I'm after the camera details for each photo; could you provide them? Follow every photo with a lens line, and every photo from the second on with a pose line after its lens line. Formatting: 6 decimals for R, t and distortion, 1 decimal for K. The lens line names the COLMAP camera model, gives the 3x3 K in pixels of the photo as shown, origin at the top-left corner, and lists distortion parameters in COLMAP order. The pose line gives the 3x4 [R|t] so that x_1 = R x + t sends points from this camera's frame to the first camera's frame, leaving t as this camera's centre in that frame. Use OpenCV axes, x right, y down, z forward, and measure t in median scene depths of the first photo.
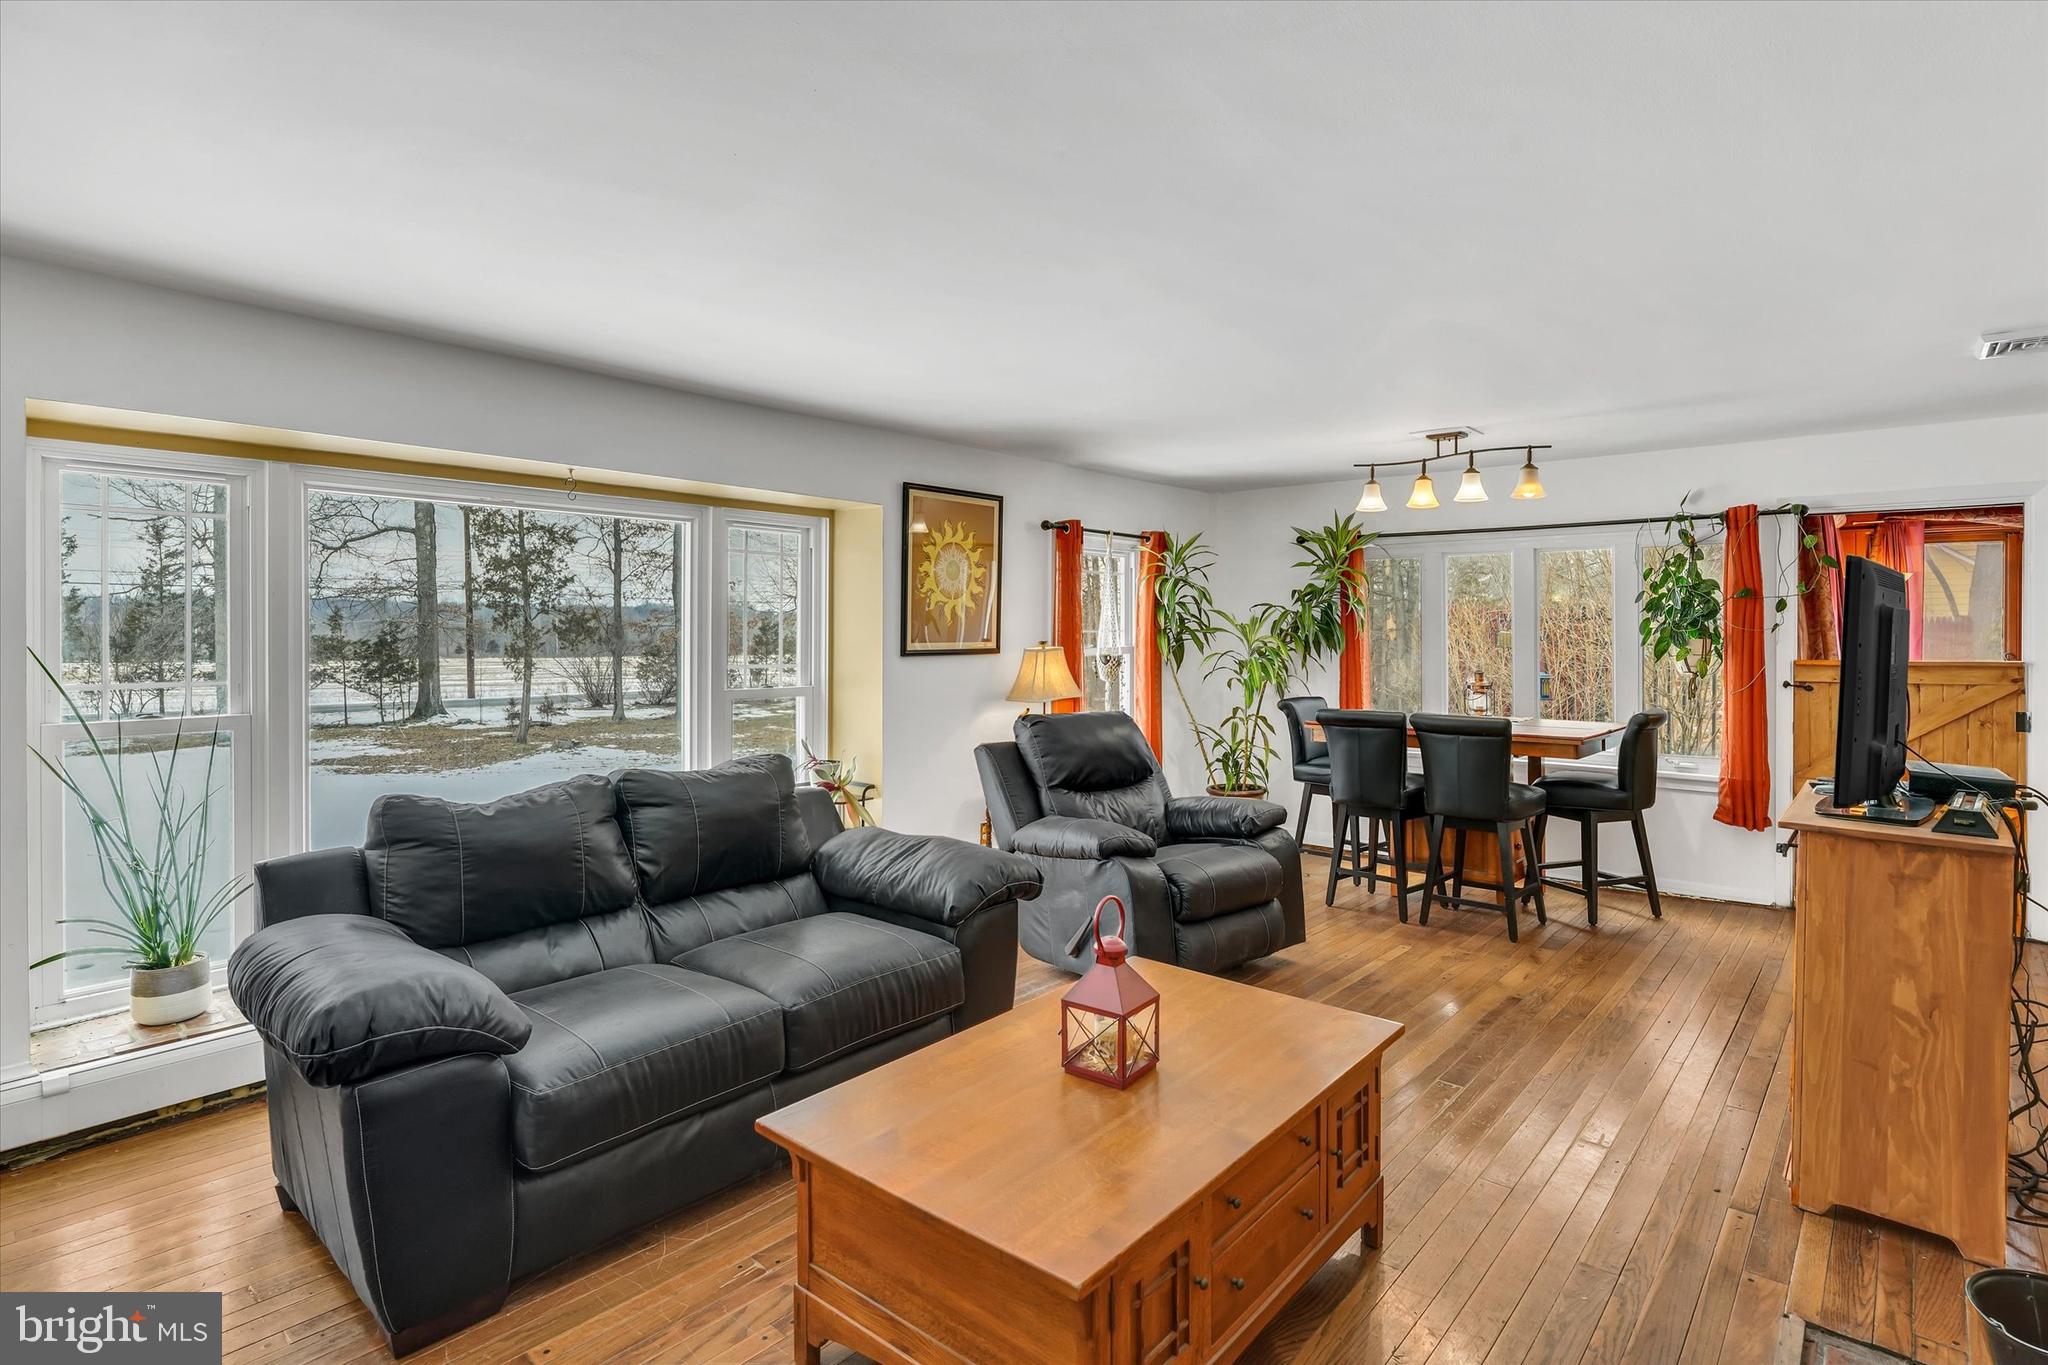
lens RADIAL K [[1032.7, 0, 1020.3], [0, 1032.7, 641.1], [0, 0, 1]] dist [-0.002061, -0.000330]
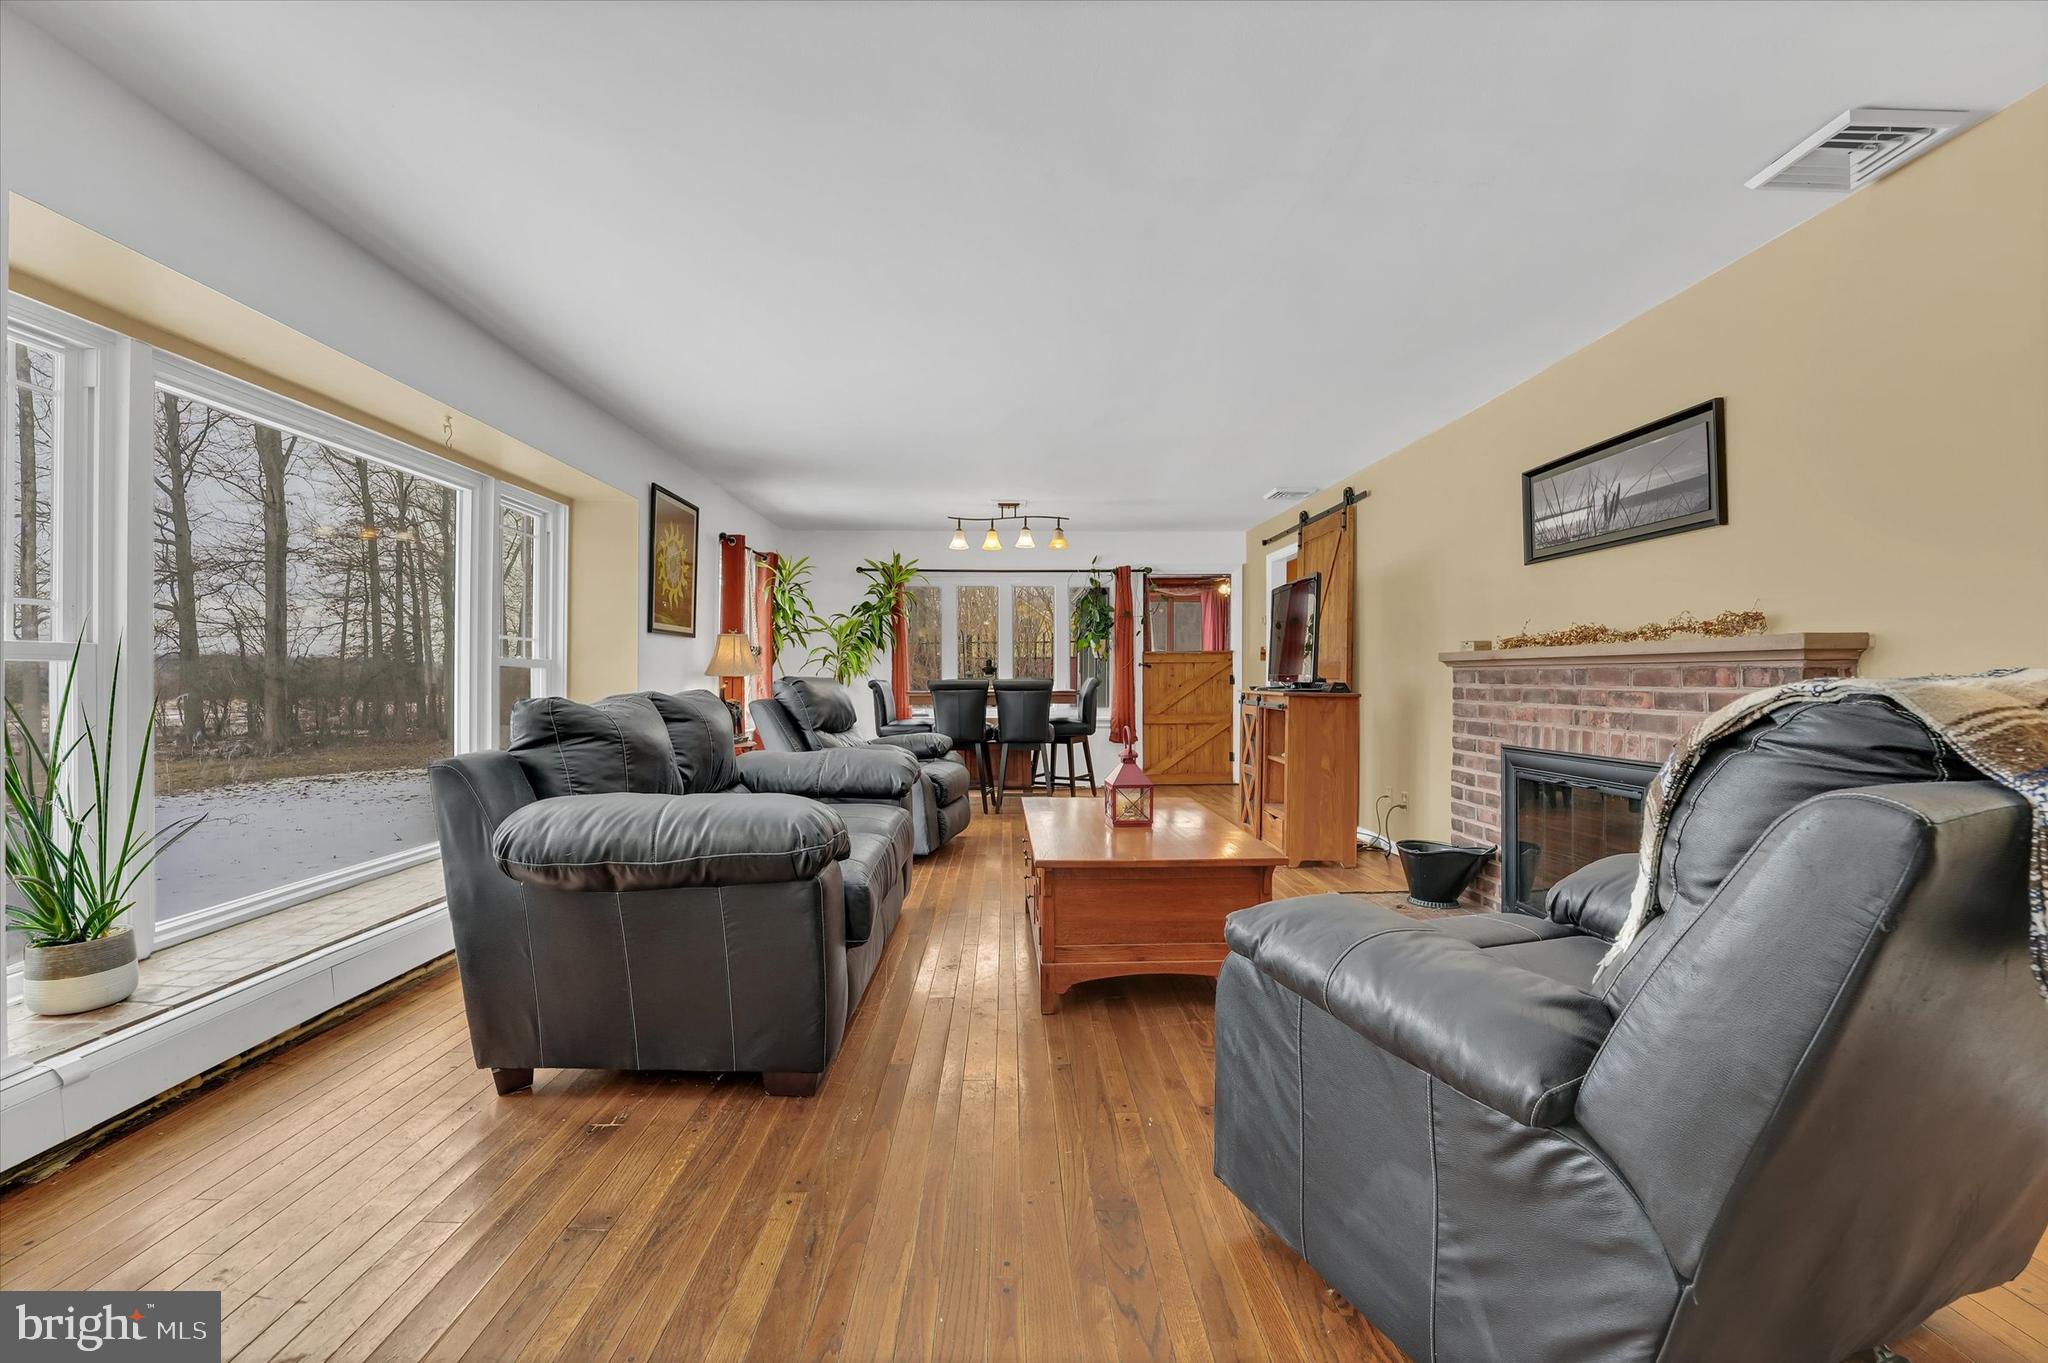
lens RADIAL K [[838.8, 0, 1032.0], [0, 838.8, 676.9], [0, 0, 1]] dist [-0.021442, 0.000057]
pose [[0.739277, -0.002880, 0.673396, -0.429248], [0.008163, 0.999956, -0.004684, 0.072339], [-0.673352, 0.008959, 0.739268, 0.020306]]
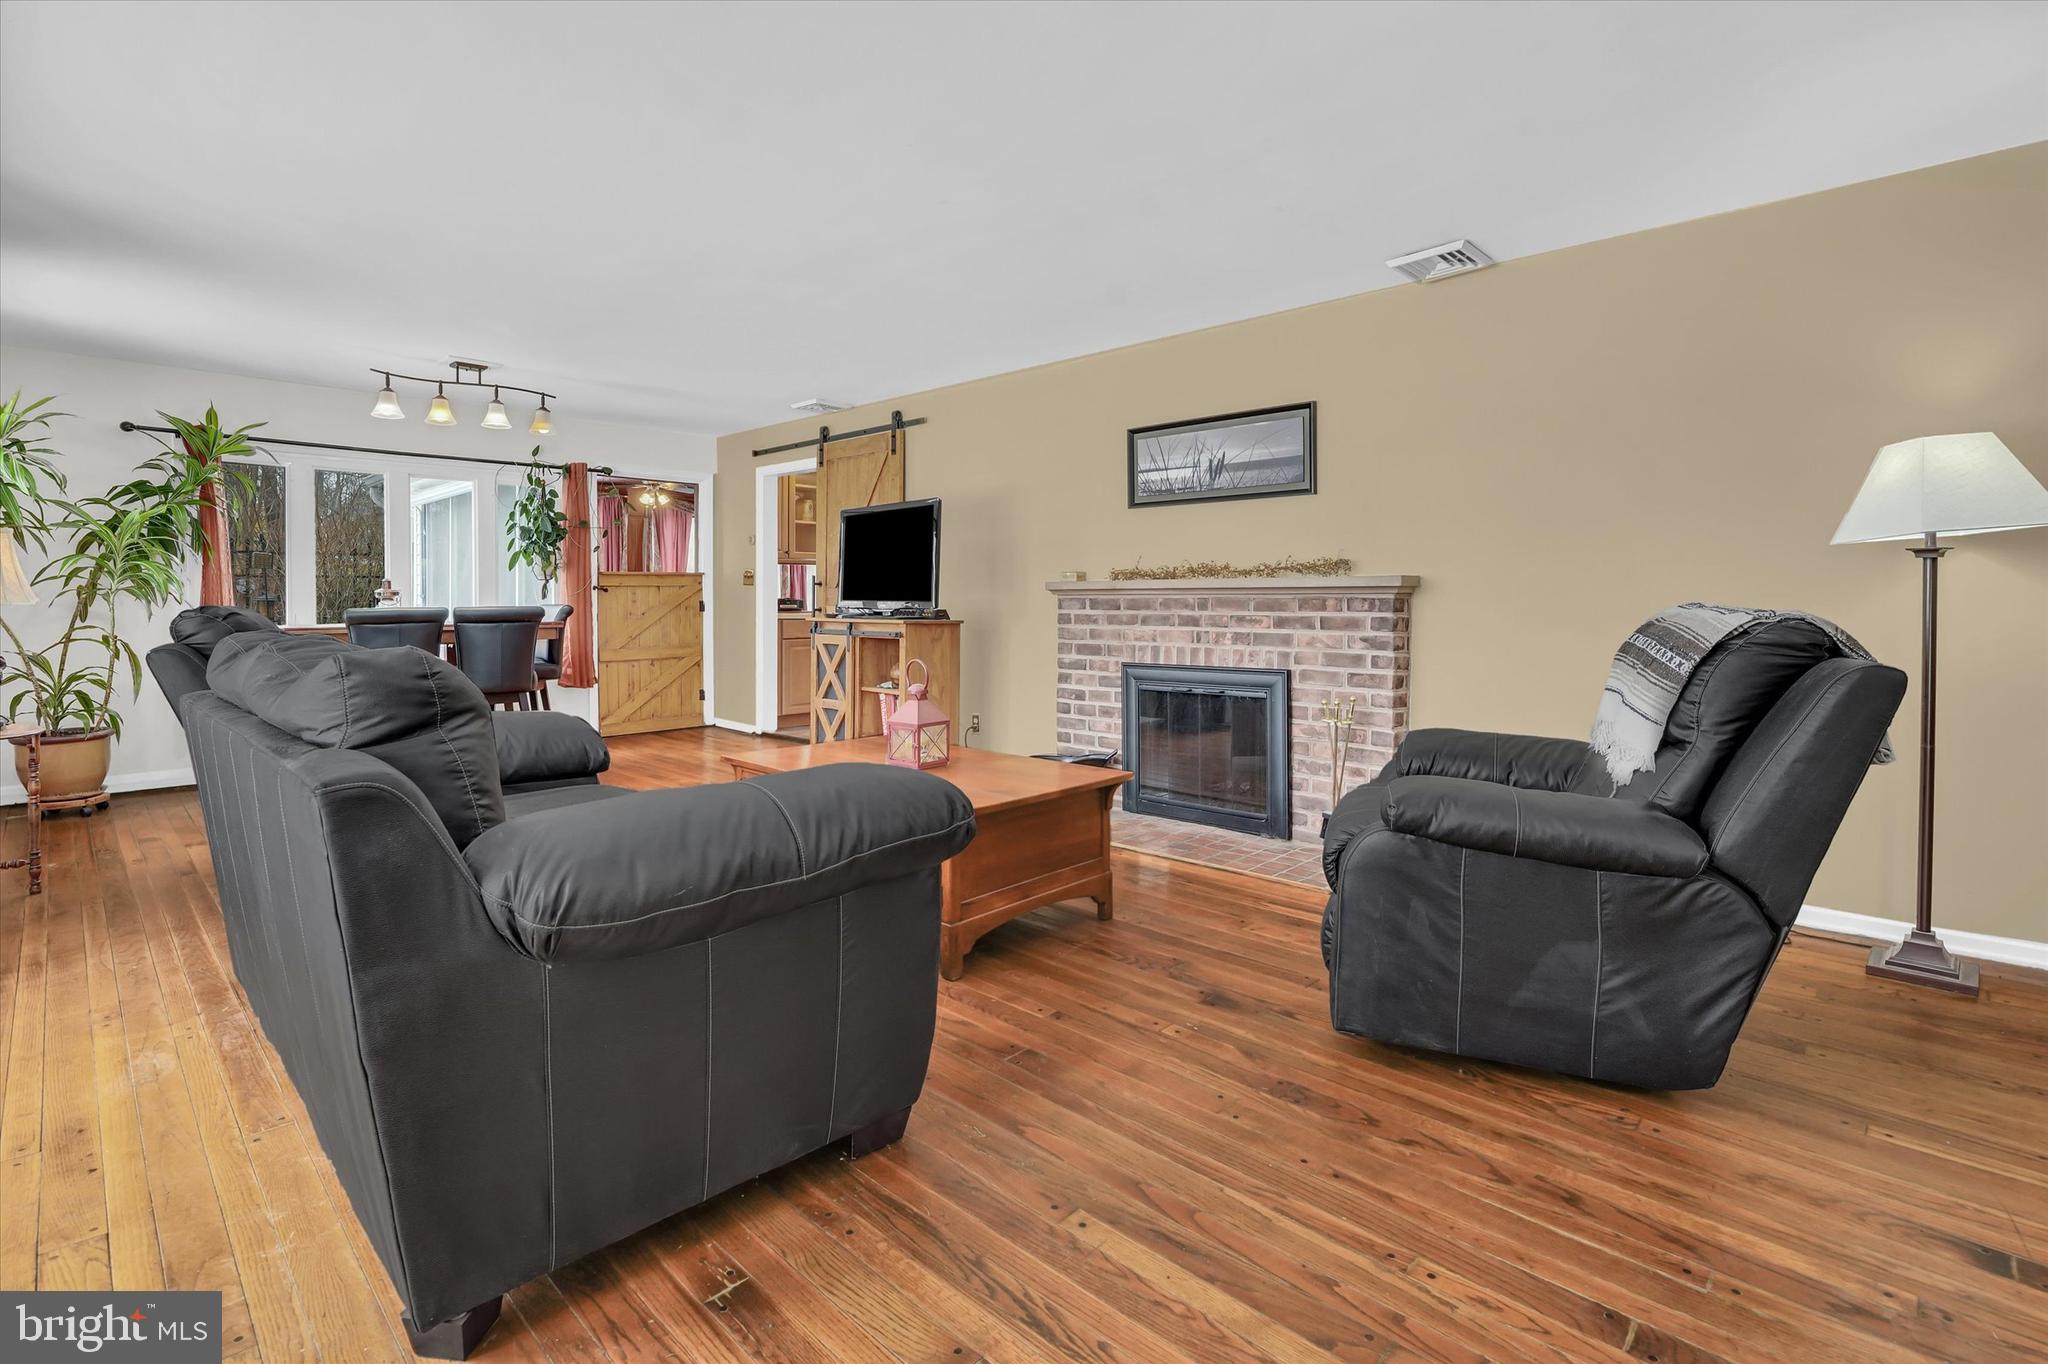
lens RADIAL K [[943.7, 0, 1015.4], [0, 943.7, 610.5], [0, 0, 1]] dist [-0.010853, 0.000003]
pose [[0.058599, -0.013765, 0.998187, -0.595007], [0.010181, 0.999861, 0.013191, 0.065276], [-0.998230, 0.009389, 0.058731, 0.329513]]
